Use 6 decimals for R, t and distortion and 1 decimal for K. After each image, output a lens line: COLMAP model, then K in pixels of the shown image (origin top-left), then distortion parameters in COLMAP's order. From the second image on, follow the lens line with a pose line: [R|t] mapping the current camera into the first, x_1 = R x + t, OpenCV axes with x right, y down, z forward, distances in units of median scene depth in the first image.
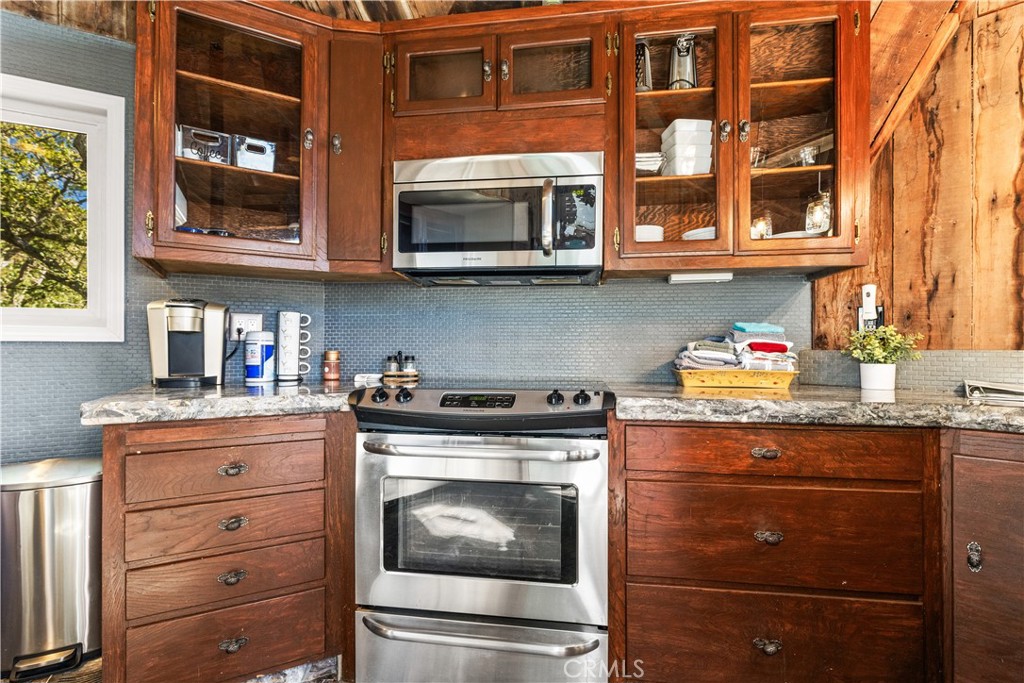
lens RADIAL K [[467.0, 0, 514.0], [0, 467.0, 345.2], [0, 0, 1]] dist [0.002186, -0.000399]
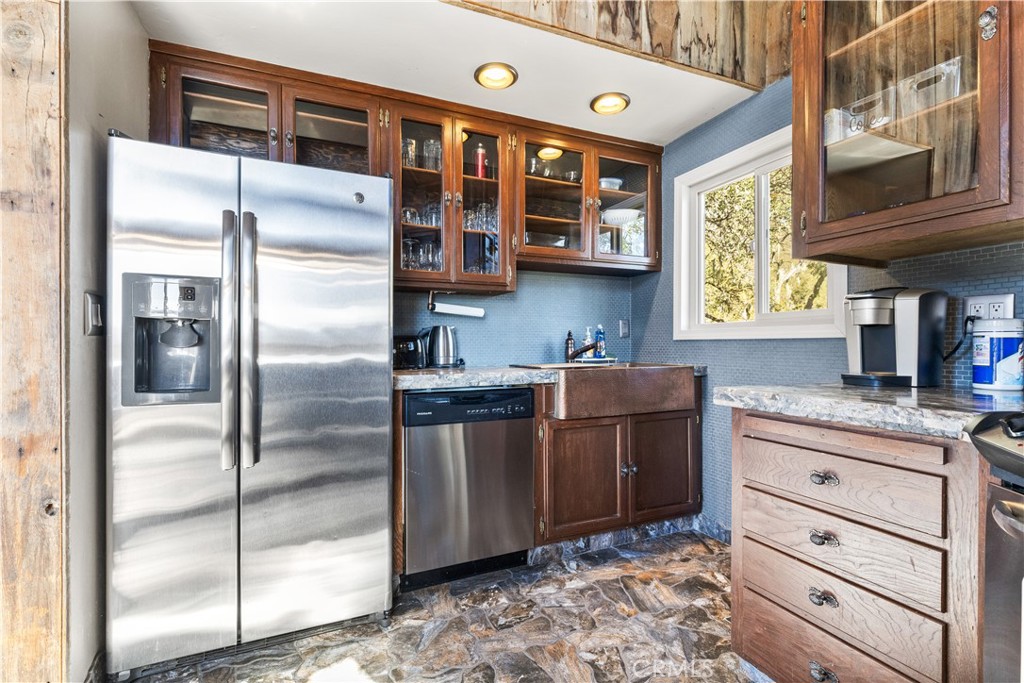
lens RADIAL K [[467.0, 0, 508.2], [0, 467.0, 347.4], [0, 0, 1]] dist [0.002186, -0.000399]
pose [[-0.082701, 0.002374, -0.996572, 0.254054], [0.010395, 0.999945, 0.001520, 0.005639], [0.996520, -0.010234, -0.082721, 0.355003]]
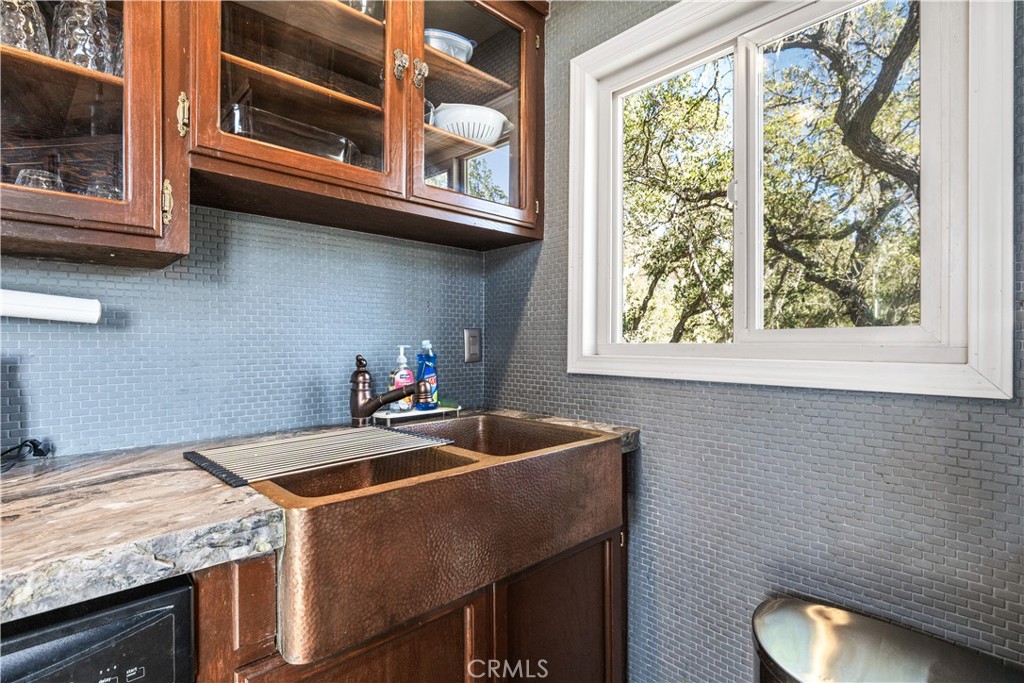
lens RADIAL K [[497.9, 0, 509.6], [0, 497.9, 344.1], [0, 0, 1]] dist [0.000887, 0.000002]
pose [[0.261669, 0.002417, -0.965155, -0.529723], [0.006872, 0.999967, 0.004367, -0.063821], [0.965133, -0.007775, 0.261644, 0.452988]]
